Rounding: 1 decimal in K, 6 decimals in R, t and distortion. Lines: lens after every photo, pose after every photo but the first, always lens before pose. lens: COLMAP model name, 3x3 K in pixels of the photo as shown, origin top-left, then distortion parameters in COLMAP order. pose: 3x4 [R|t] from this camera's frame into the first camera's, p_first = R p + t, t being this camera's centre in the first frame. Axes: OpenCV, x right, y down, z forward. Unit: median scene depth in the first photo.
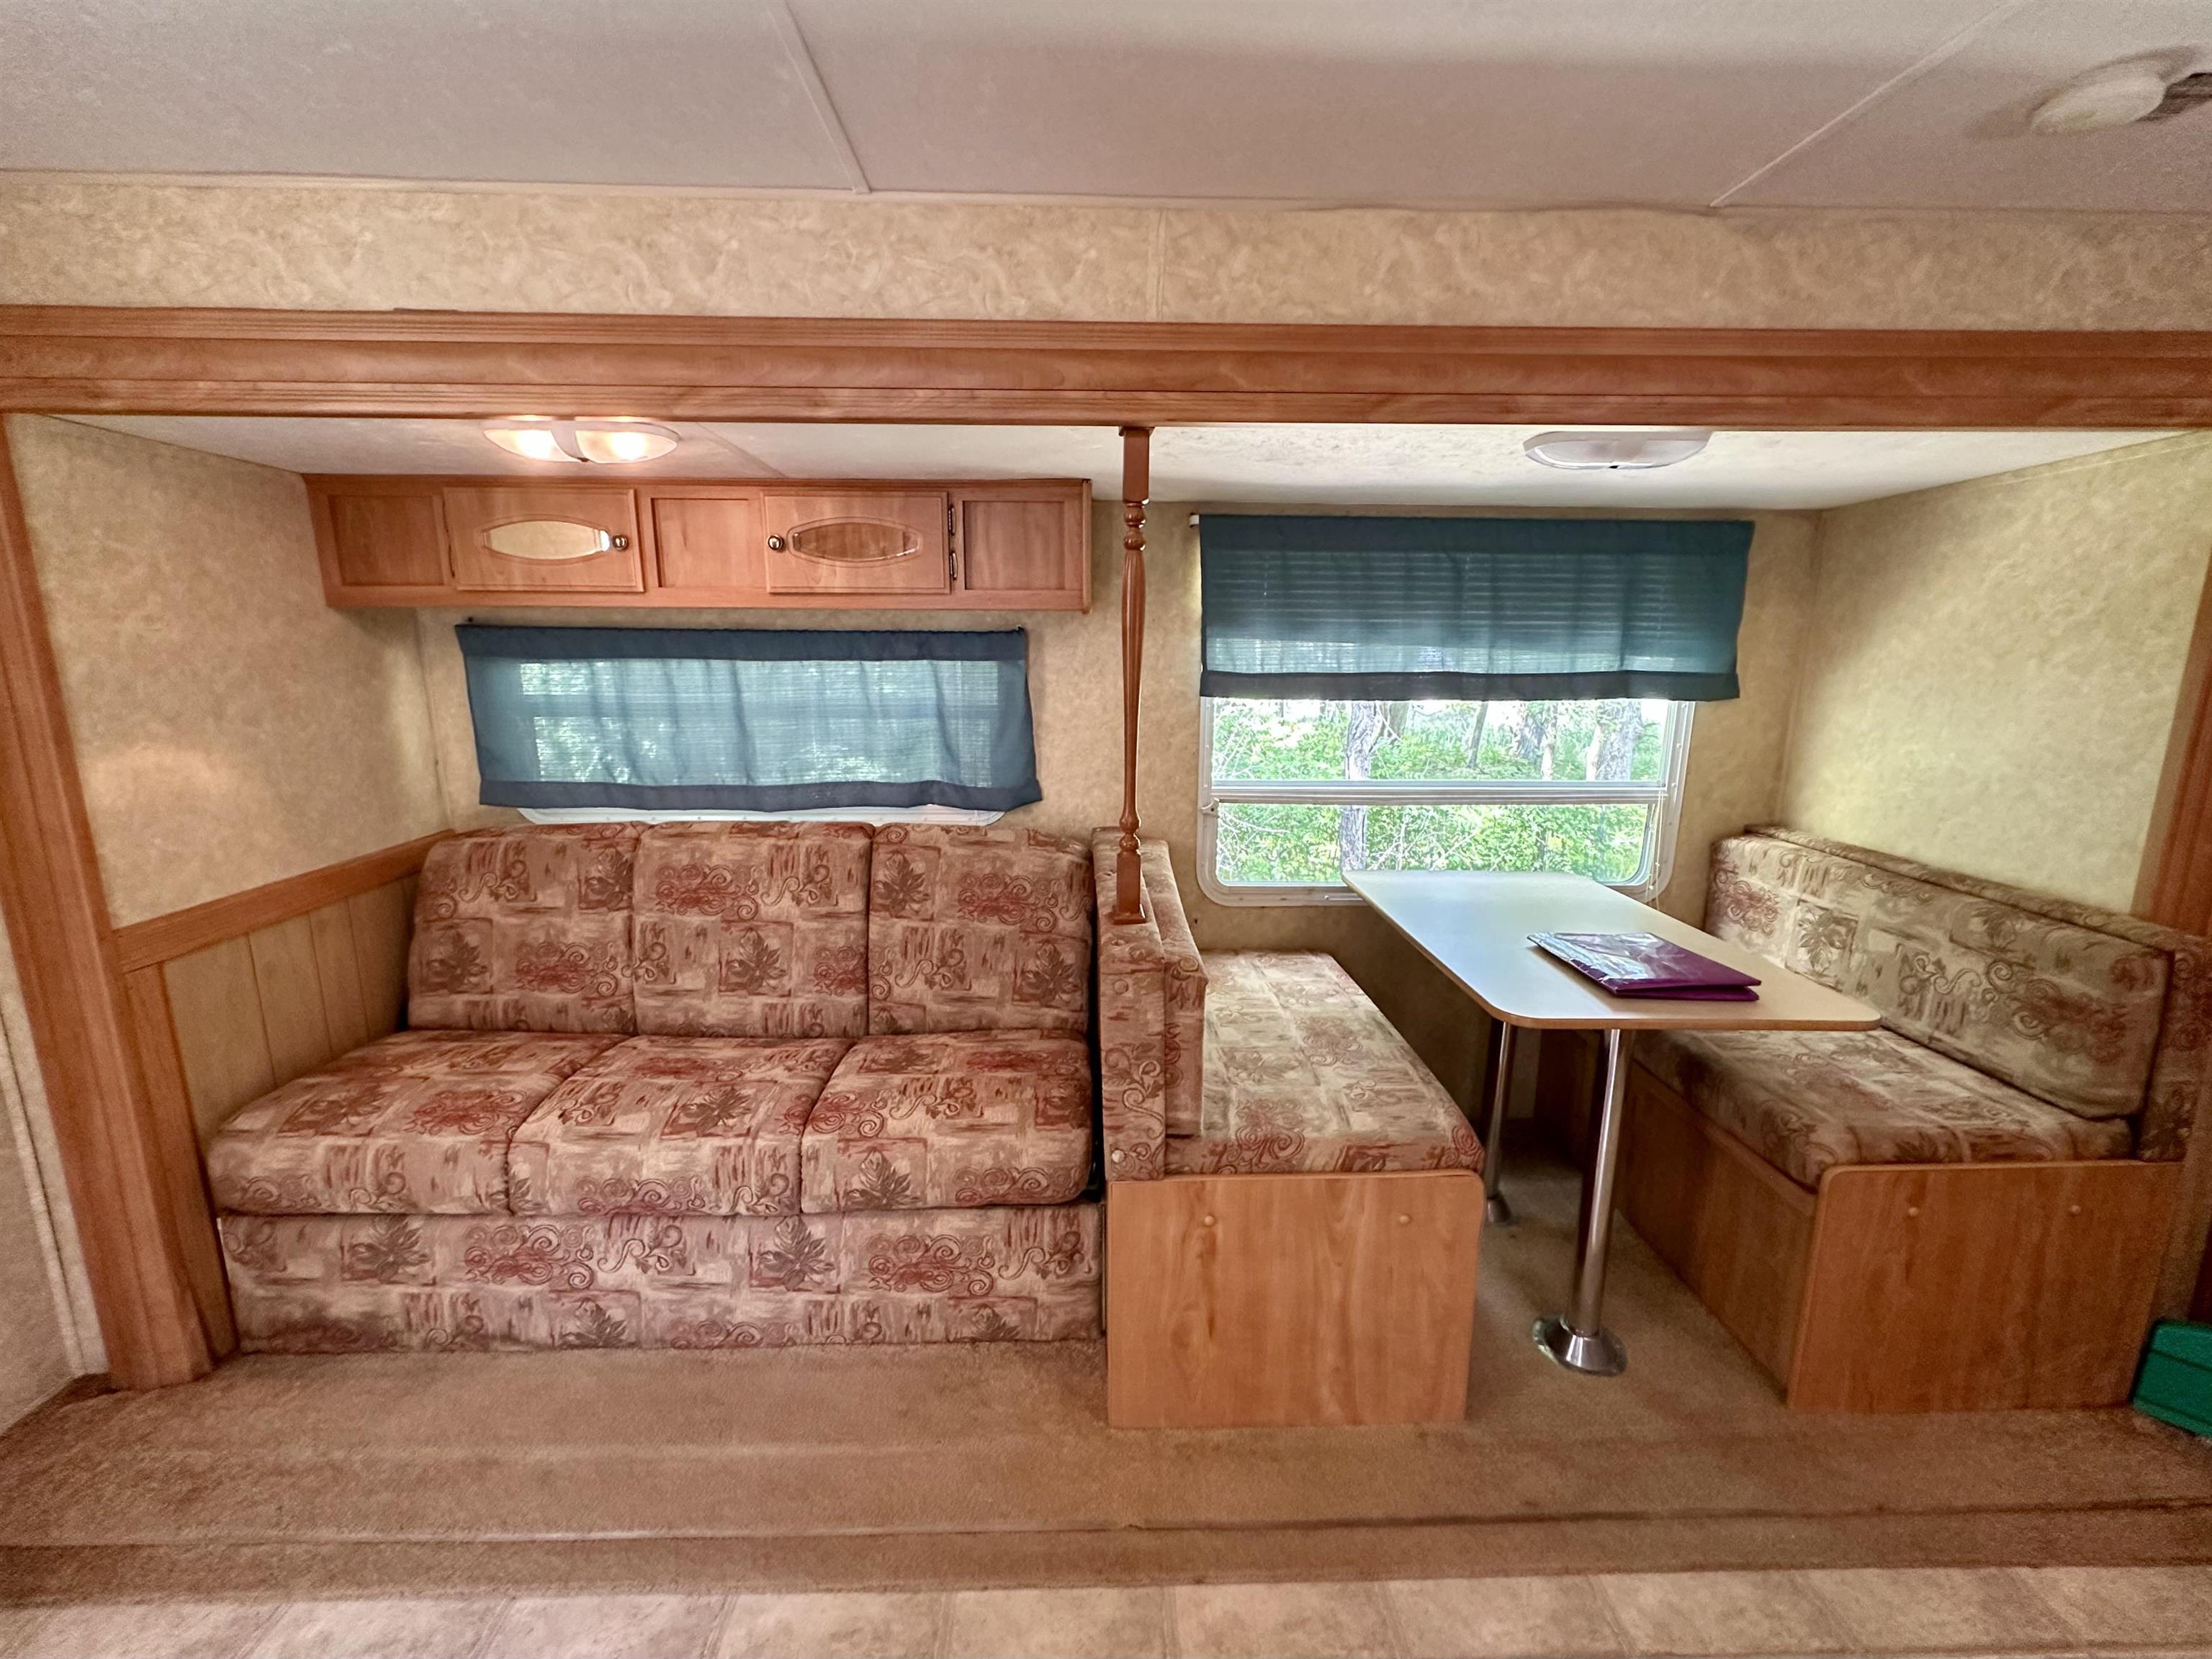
lens RADIAL K [[938.7, 0, 1101.6], [0, 938.7, 828.4], [0, 0, 1]] dist [-0.001148, 0.000548]
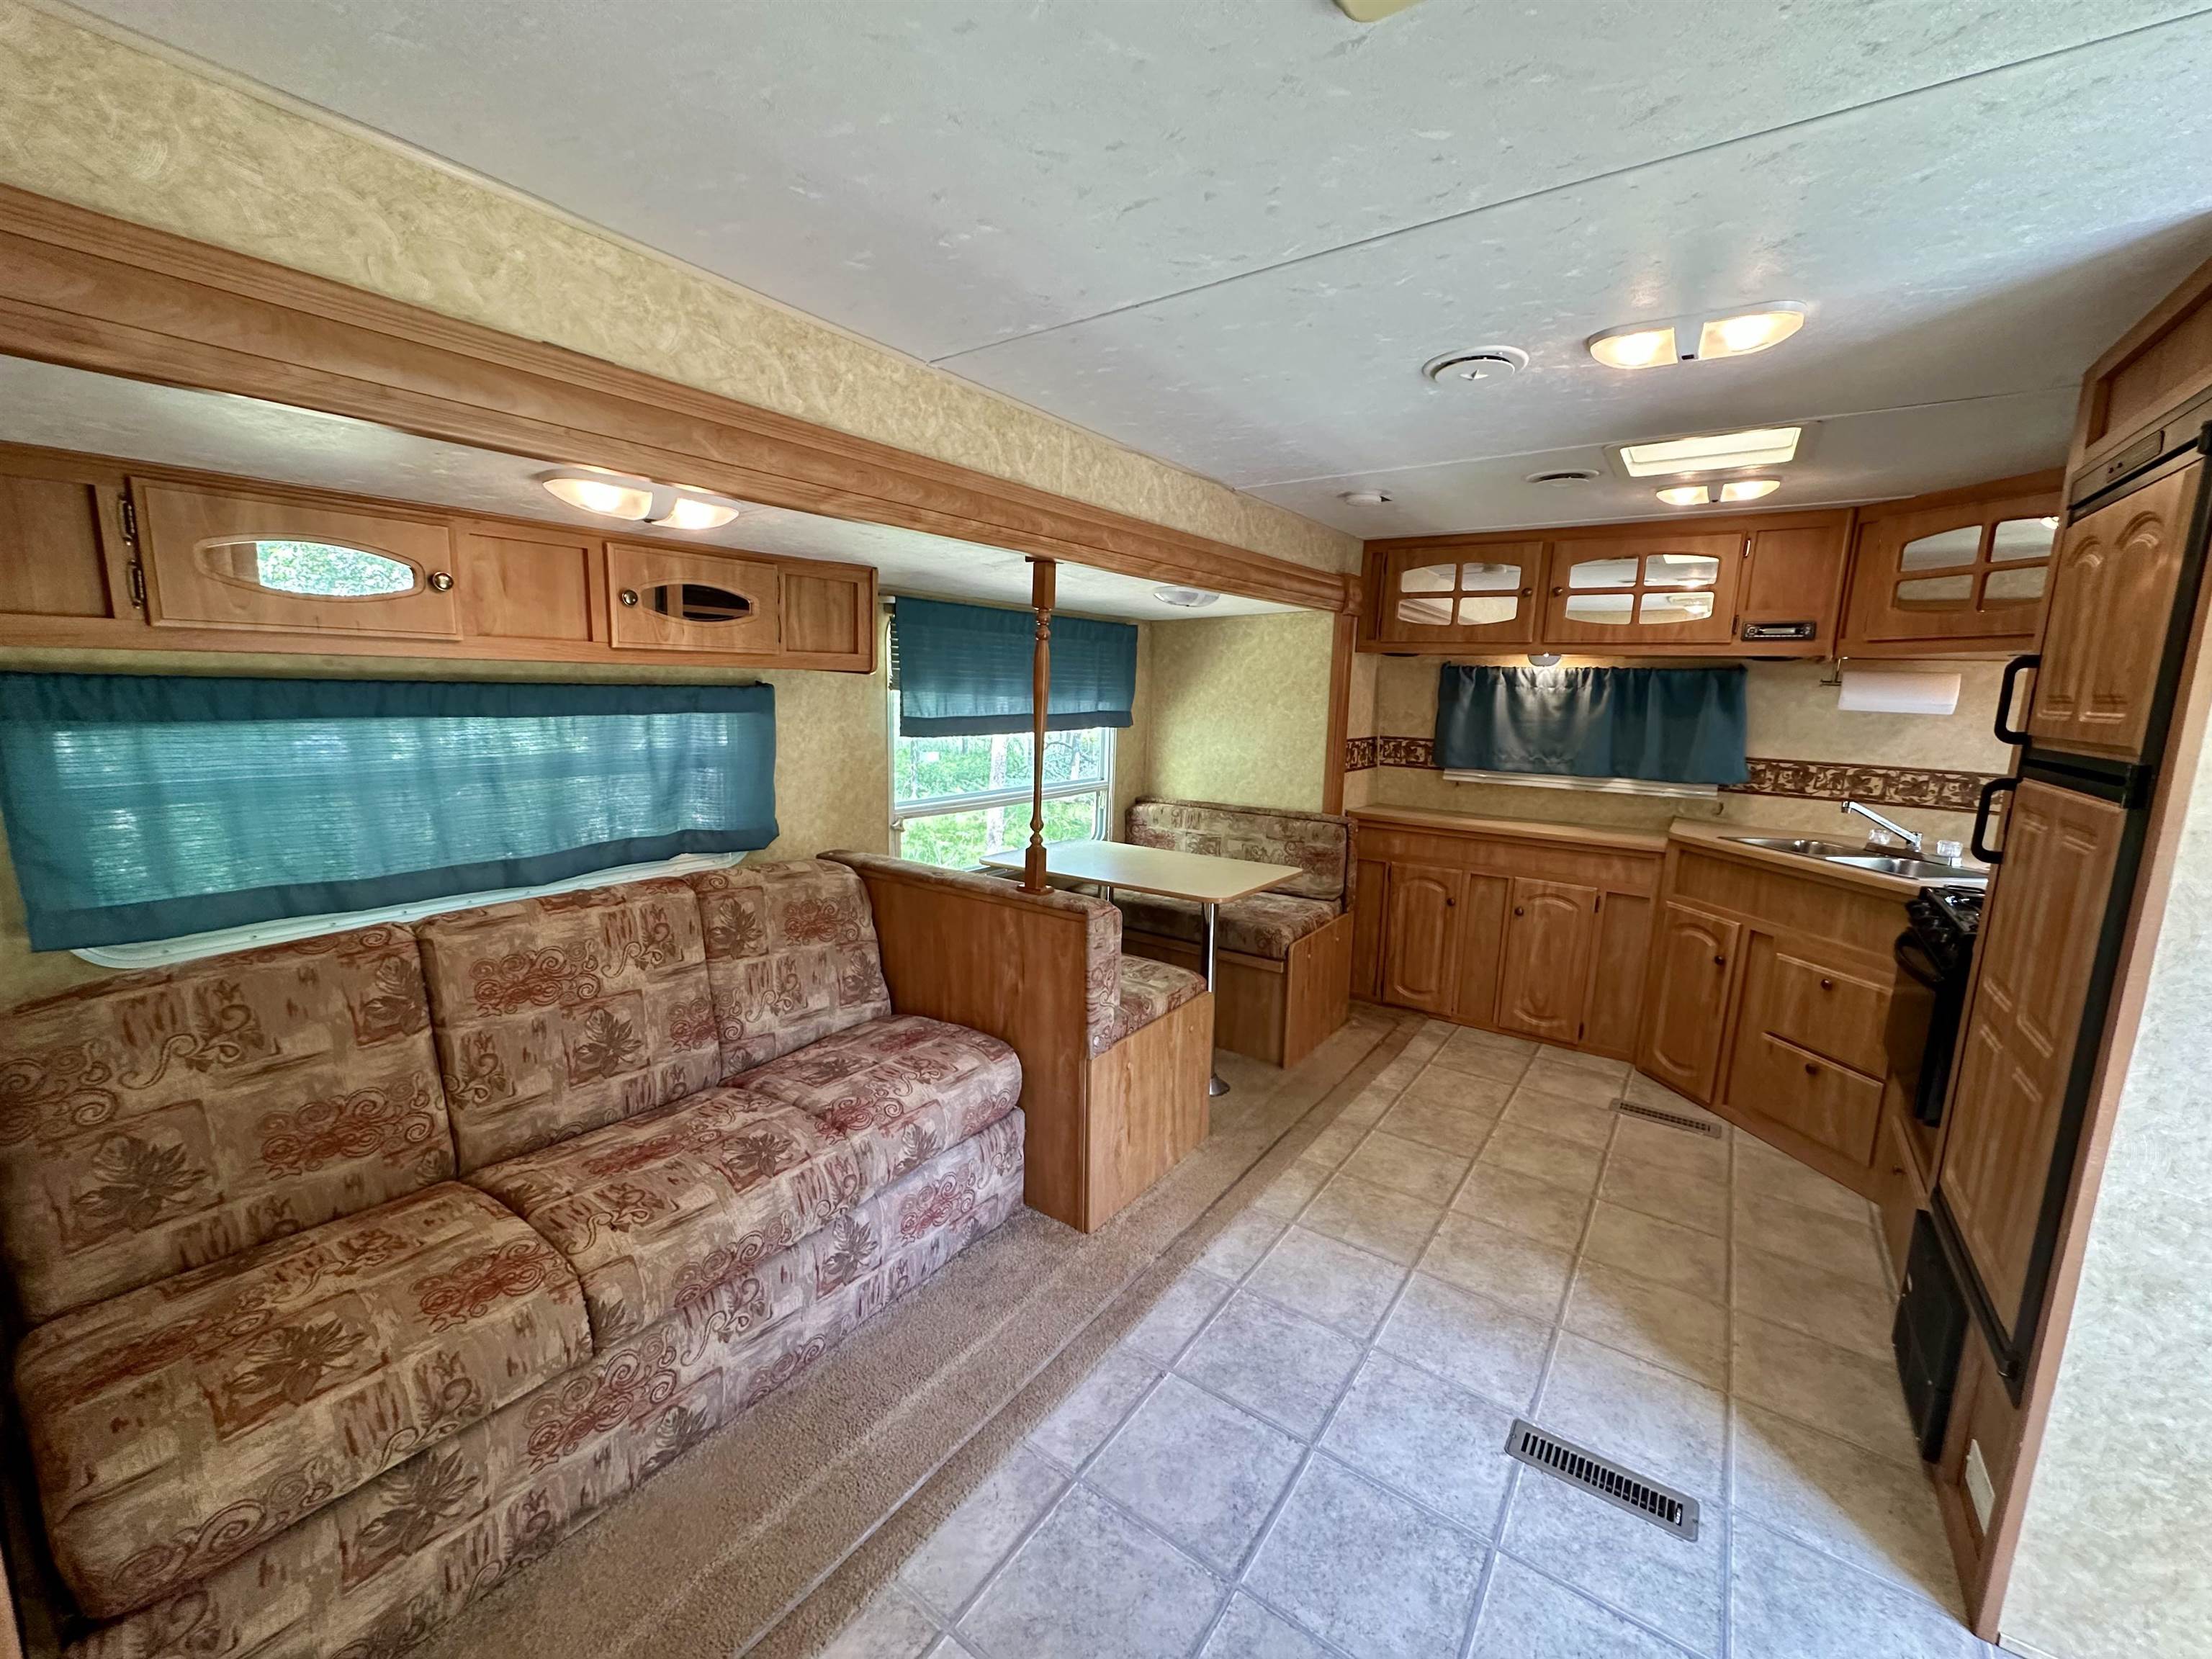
lens RADIAL K [[880.2, 0, 1103.4], [0, 880.2, 829.6], [0, 0, 1]] dist [0.000034, -0.000132]
pose [[0.603046, -0.123932, 0.788021, -0.803807], [0.140359, 0.988931, 0.048117, -0.041044], [-0.785261, 0.081589, 0.613765, 0.071854]]
